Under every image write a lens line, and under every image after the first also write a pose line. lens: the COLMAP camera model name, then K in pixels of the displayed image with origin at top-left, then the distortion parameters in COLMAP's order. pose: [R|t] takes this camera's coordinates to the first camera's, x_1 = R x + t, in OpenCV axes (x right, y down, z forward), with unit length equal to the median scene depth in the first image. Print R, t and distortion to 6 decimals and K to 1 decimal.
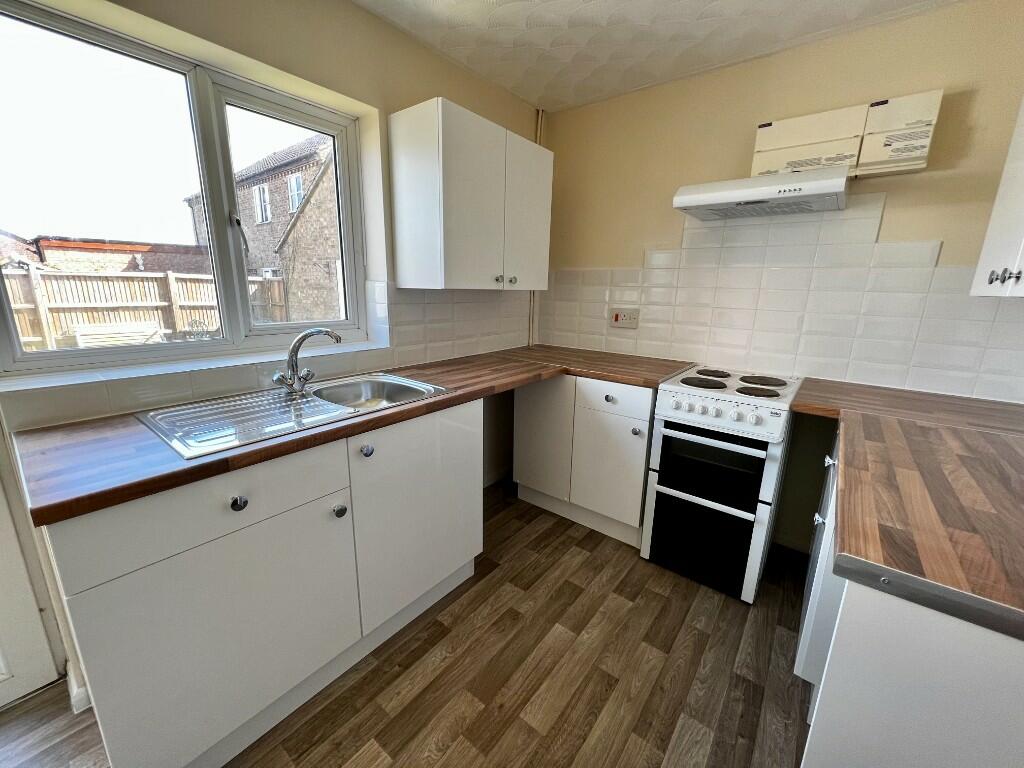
lens RADIAL K [[408.2, 0, 515.5], [0, 408.2, 381.2], [0, 0, 1]] dist [-0.001728, -0.000347]
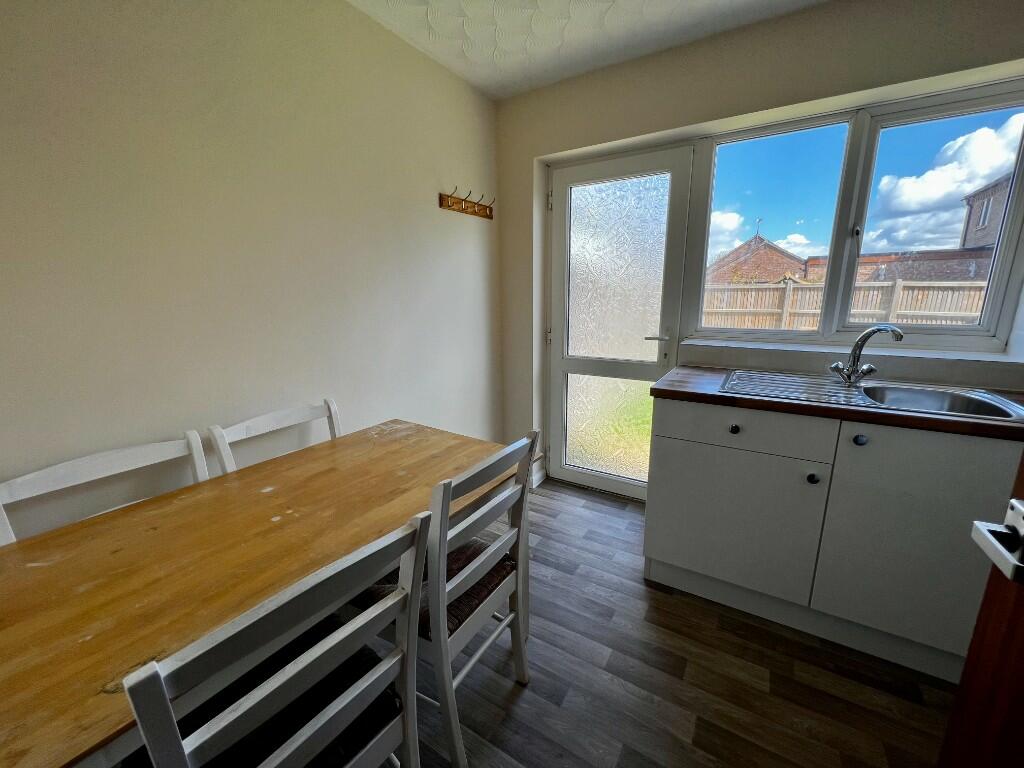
lens RADIAL K [[408.2, 0, 515.5], [0, 408.2, 381.2], [0, 0, 1]] dist [-0.001728, -0.000347]
pose [[0.113075, 0.197673, -0.973725, 0.433318], [-0.219881, 0.960690, 0.169493, 0.034168], [0.968951, 0.194938, 0.152094, -0.036272]]
